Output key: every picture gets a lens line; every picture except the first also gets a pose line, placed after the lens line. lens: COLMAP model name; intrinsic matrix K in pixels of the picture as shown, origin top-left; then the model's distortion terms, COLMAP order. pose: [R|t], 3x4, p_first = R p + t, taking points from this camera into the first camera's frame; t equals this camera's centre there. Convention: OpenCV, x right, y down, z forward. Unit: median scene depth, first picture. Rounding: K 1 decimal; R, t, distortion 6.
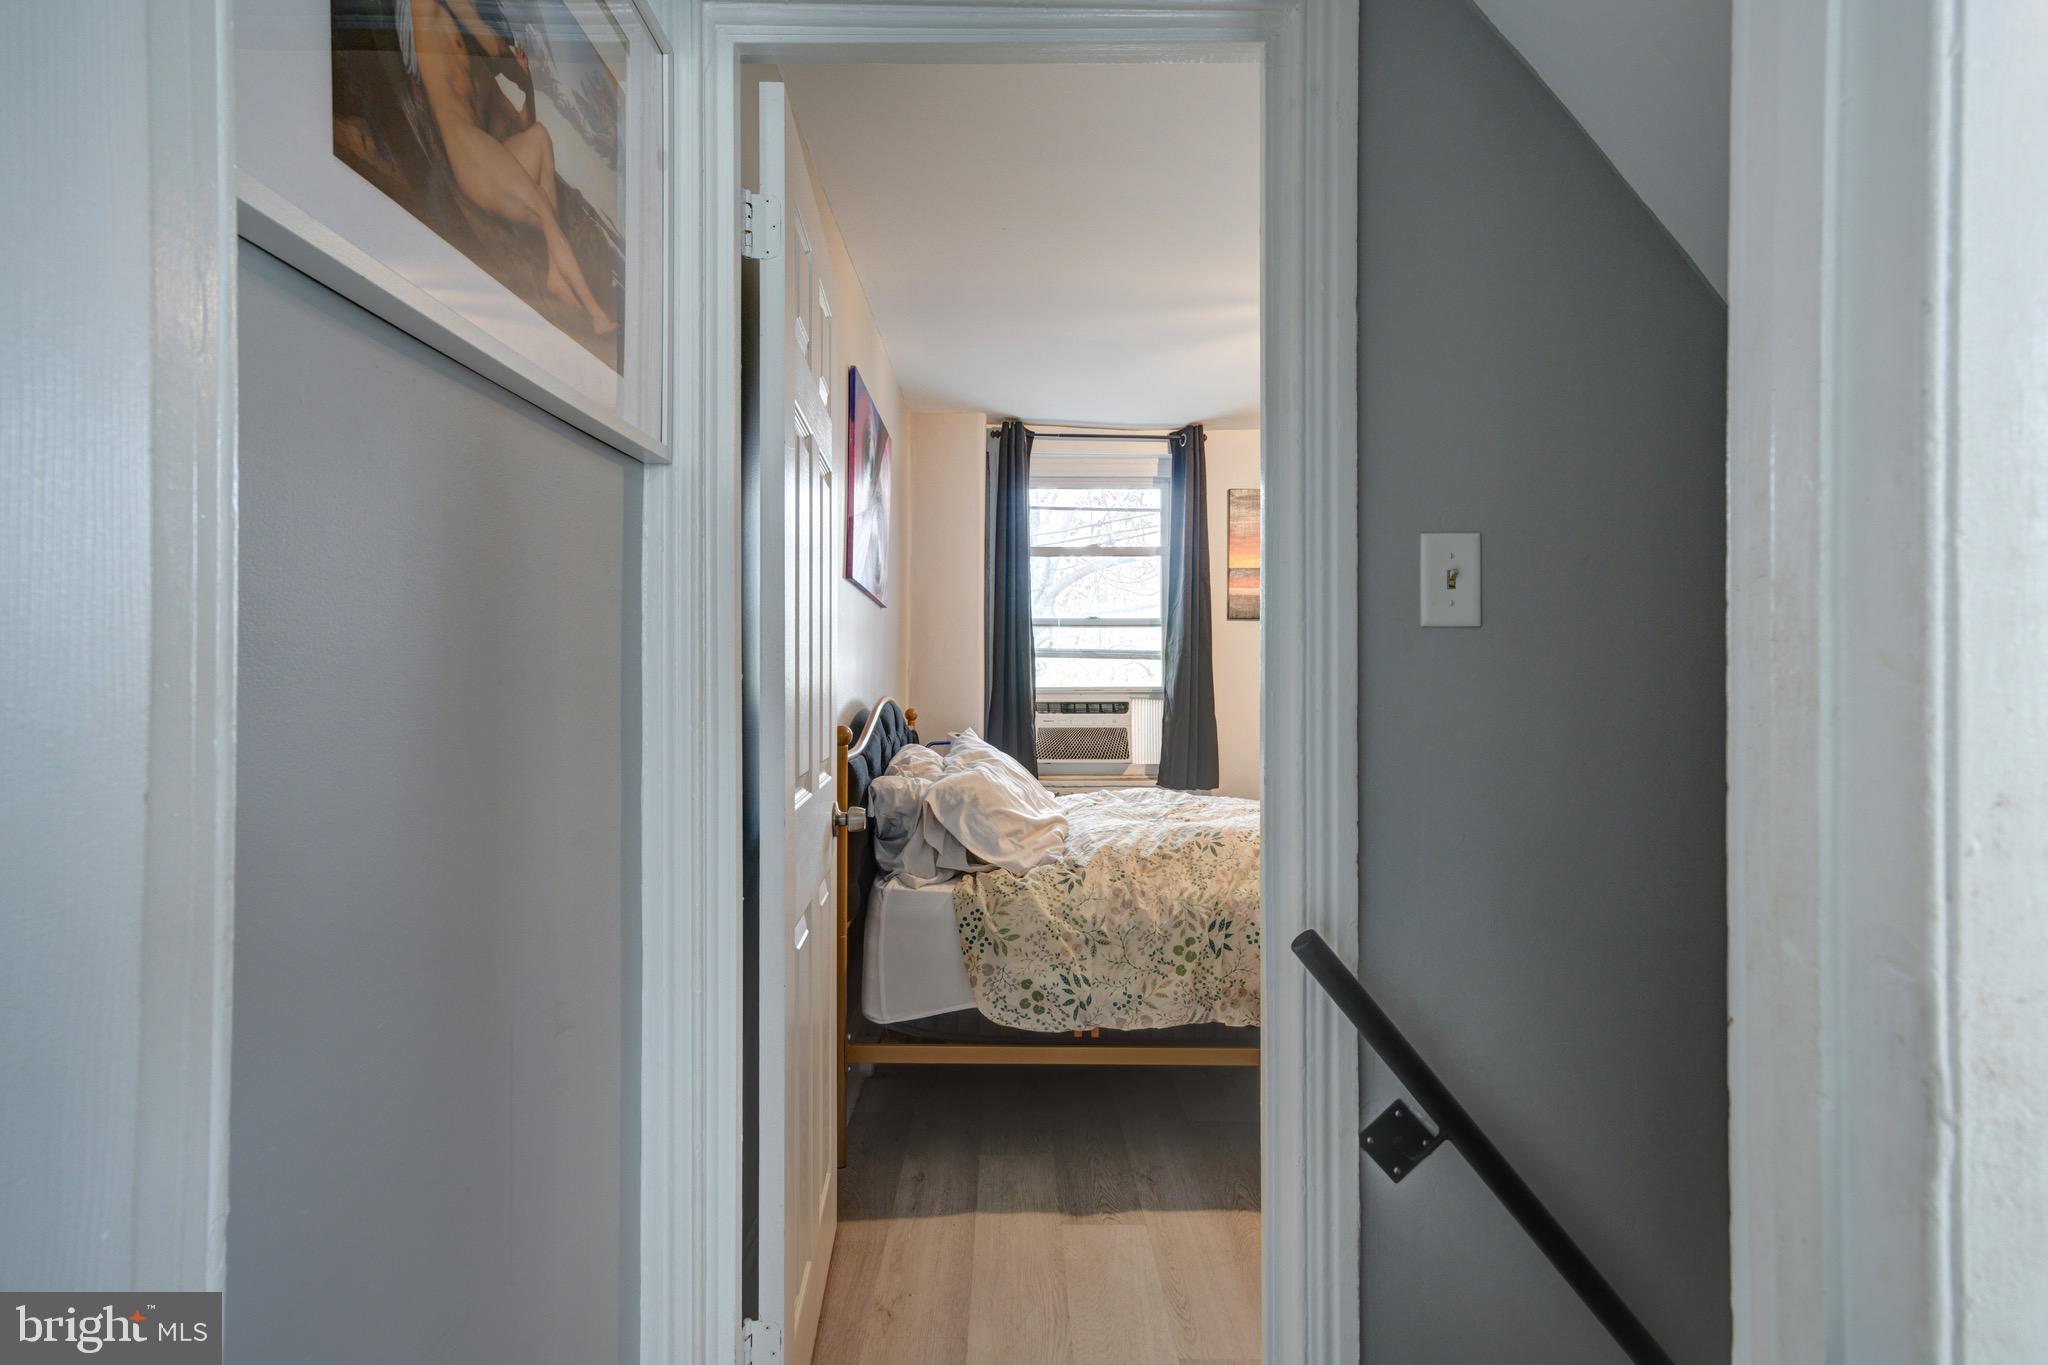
lens RADIAL K [[1007.8, 0, 1022.0], [0, 1007.8, 684.3], [0, 0, 1]] dist [-0.002518, 0.009192]
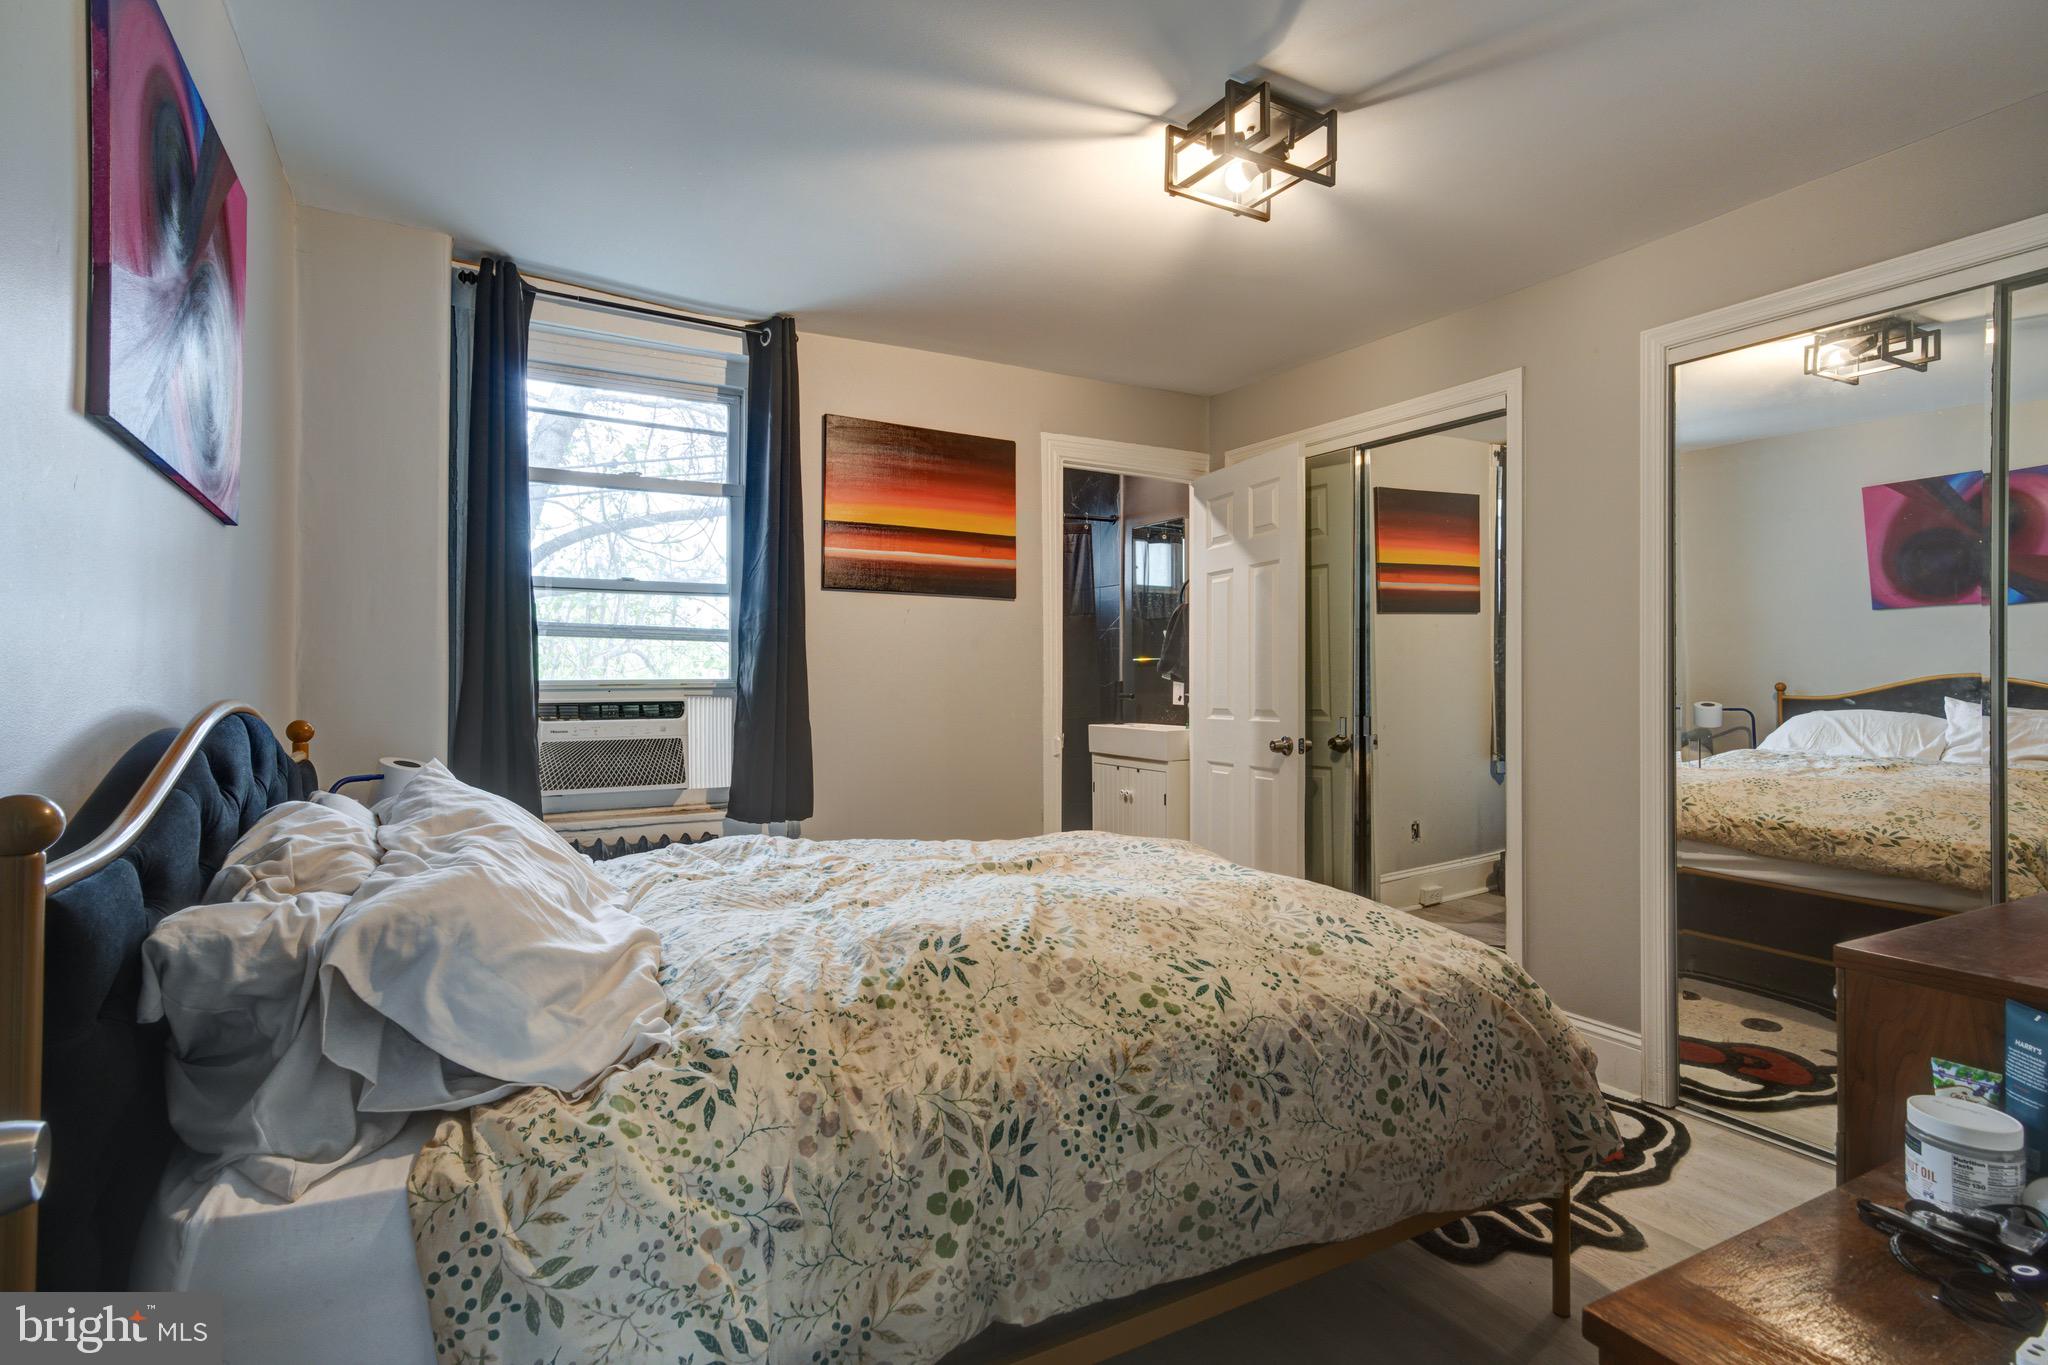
lens RADIAL K [[1007.8, 0, 1026.9], [0, 1007.8, 673.7], [0, 0, 1]] dist [-0.002518, 0.009192]
pose [[0.875082, 0.000485, 0.483974, -0.045022], [0.001329, 0.999993, -0.003406, 0.002173], [-0.483973, 0.003624, 0.875076, 0.497232]]
